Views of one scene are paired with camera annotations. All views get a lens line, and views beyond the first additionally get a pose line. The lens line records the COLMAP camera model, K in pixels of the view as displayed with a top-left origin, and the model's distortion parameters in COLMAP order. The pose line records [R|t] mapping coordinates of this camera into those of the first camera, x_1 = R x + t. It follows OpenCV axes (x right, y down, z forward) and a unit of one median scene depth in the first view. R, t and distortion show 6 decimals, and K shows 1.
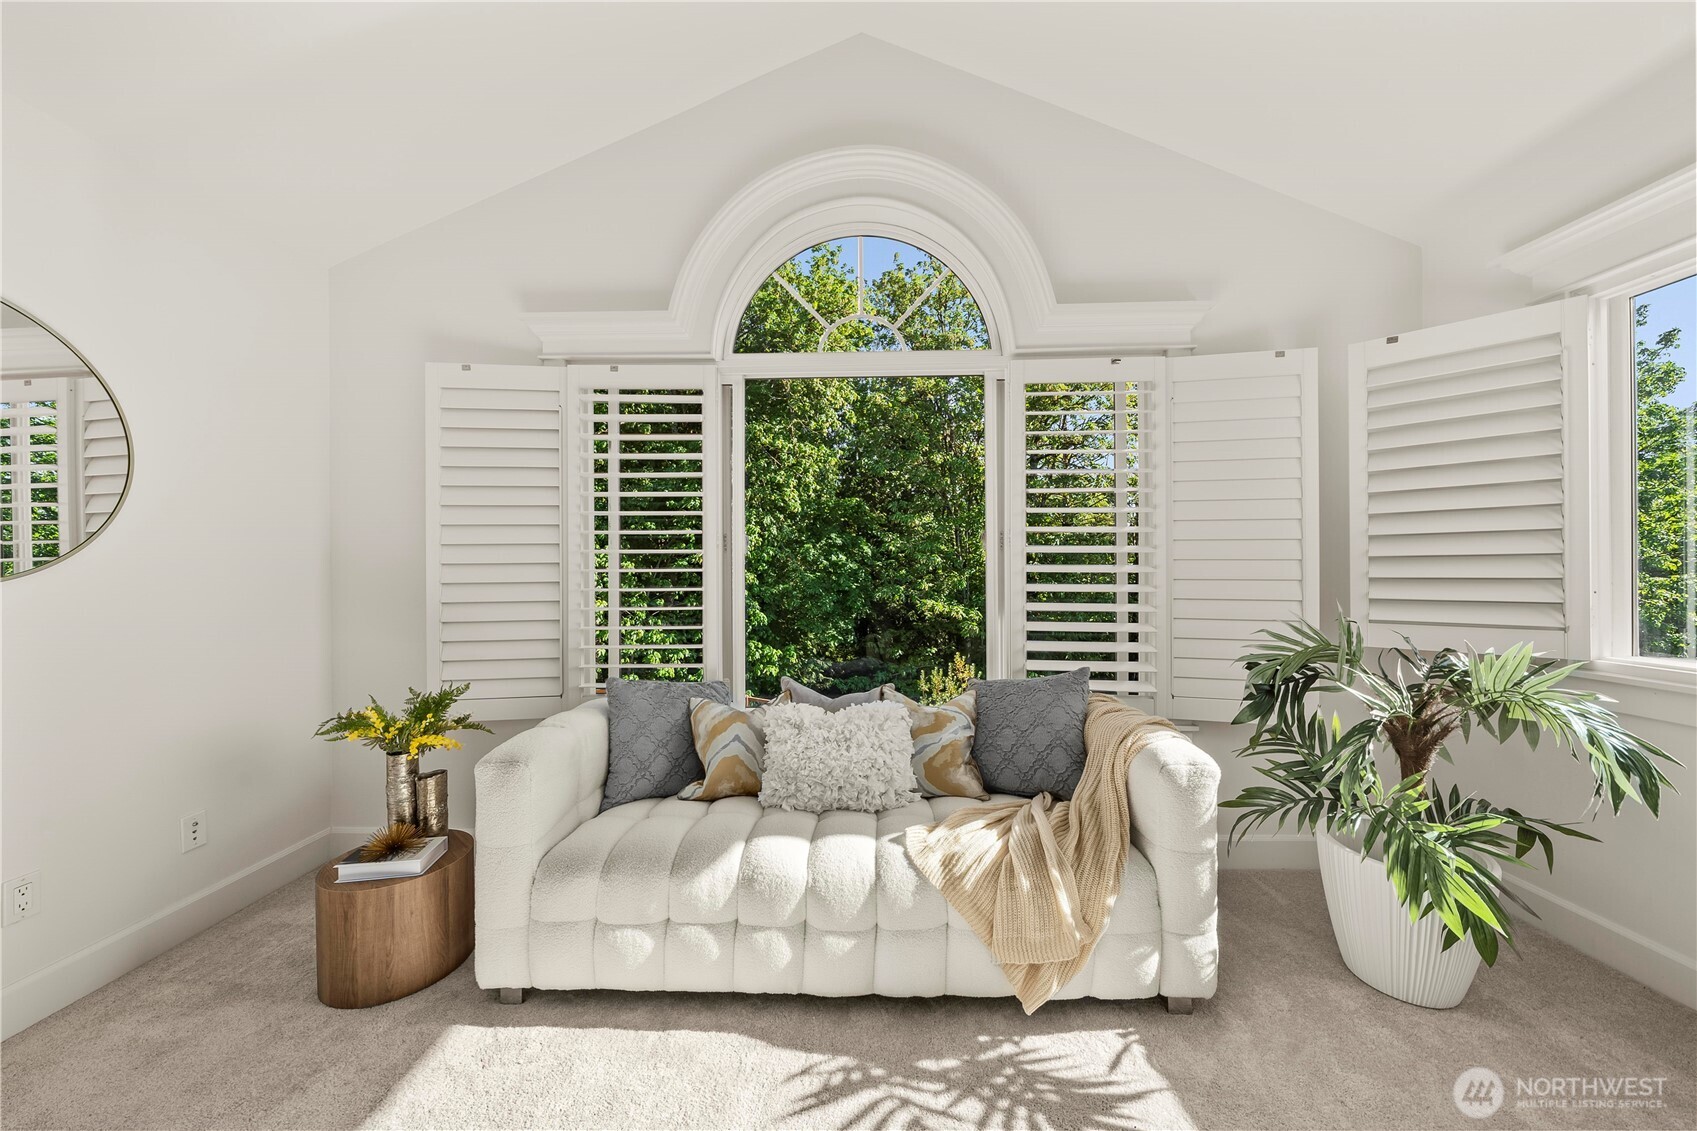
lens RADIAL K [[590.3, 0, 842.7], [0, 590.3, 560.5], [0, 0, 1]] dist [-0.000562, -0.000358]
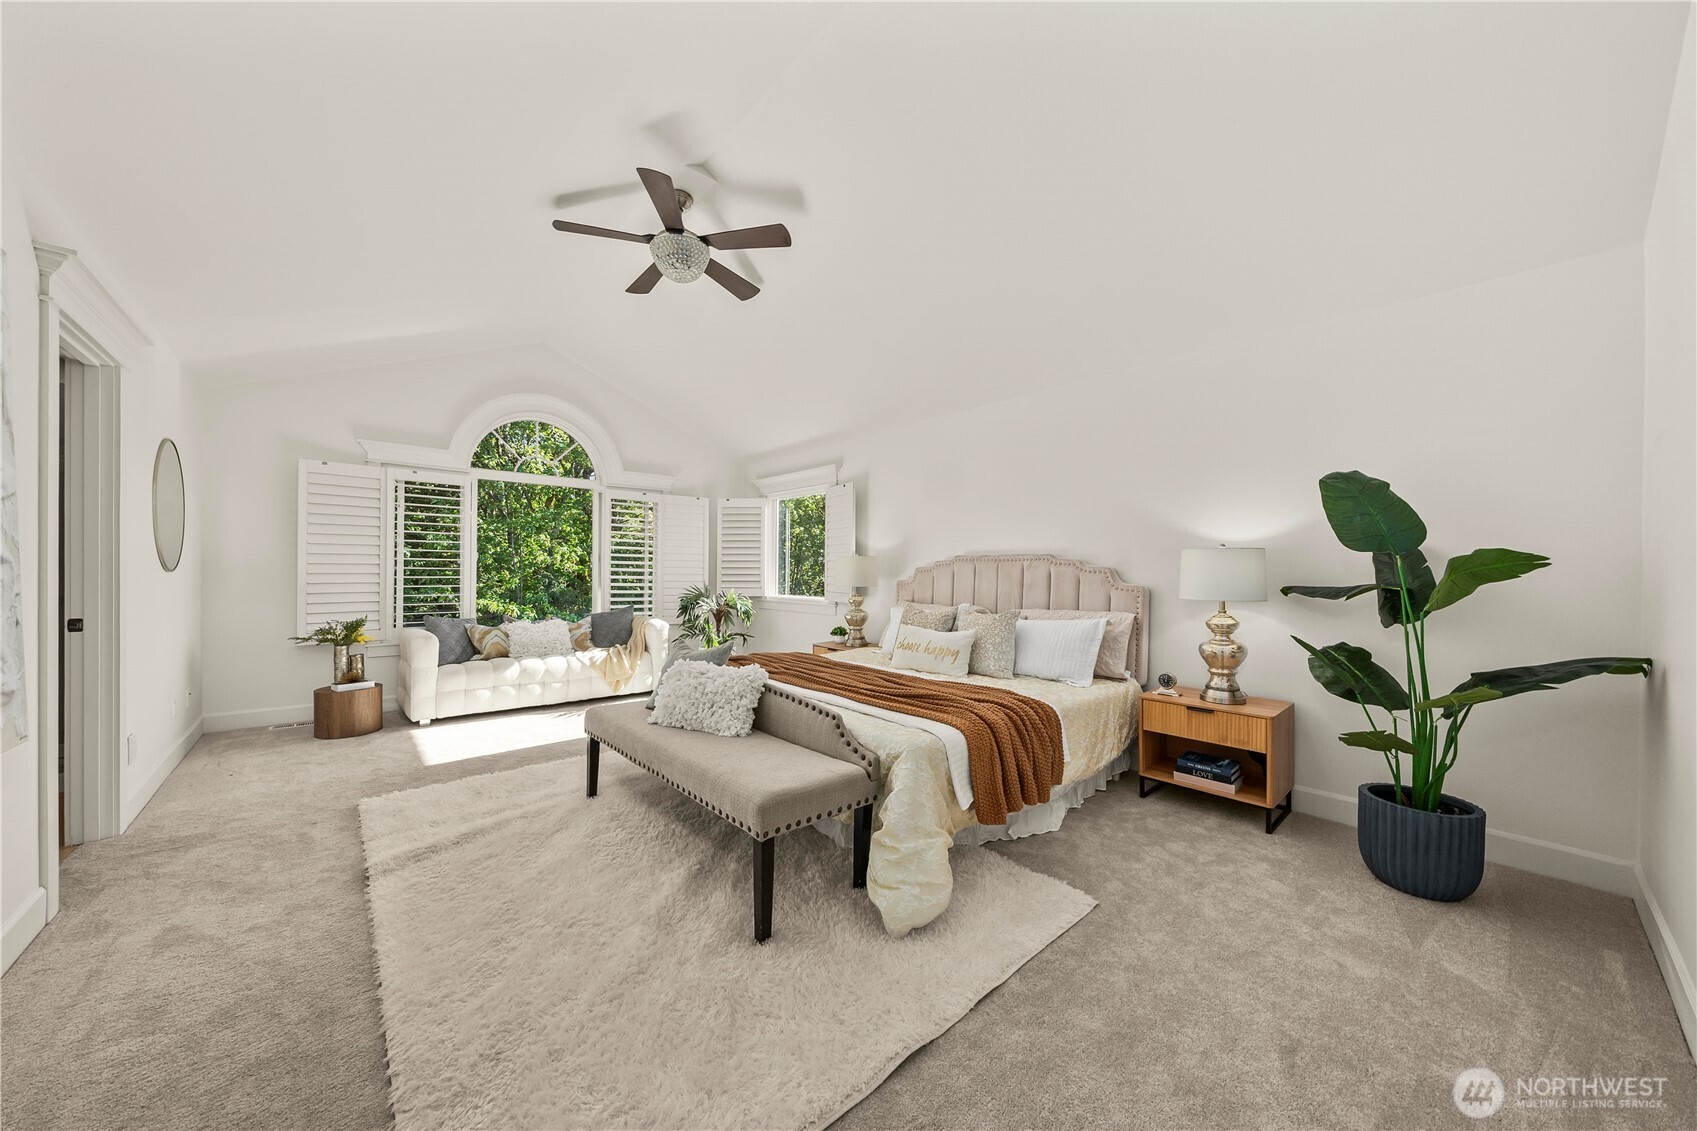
lens RADIAL K [[590.3, 0, 843.5], [0, 590.3, 567.3], [0, 0, 1]] dist [-0.000562, -0.000358]
pose [[0.736362, 0.015418, 0.676412, -0.815259], [-0.018459, 0.999826, -0.002695, -0.012075], [-0.676336, -0.010501, 0.736519, -1.895823]]
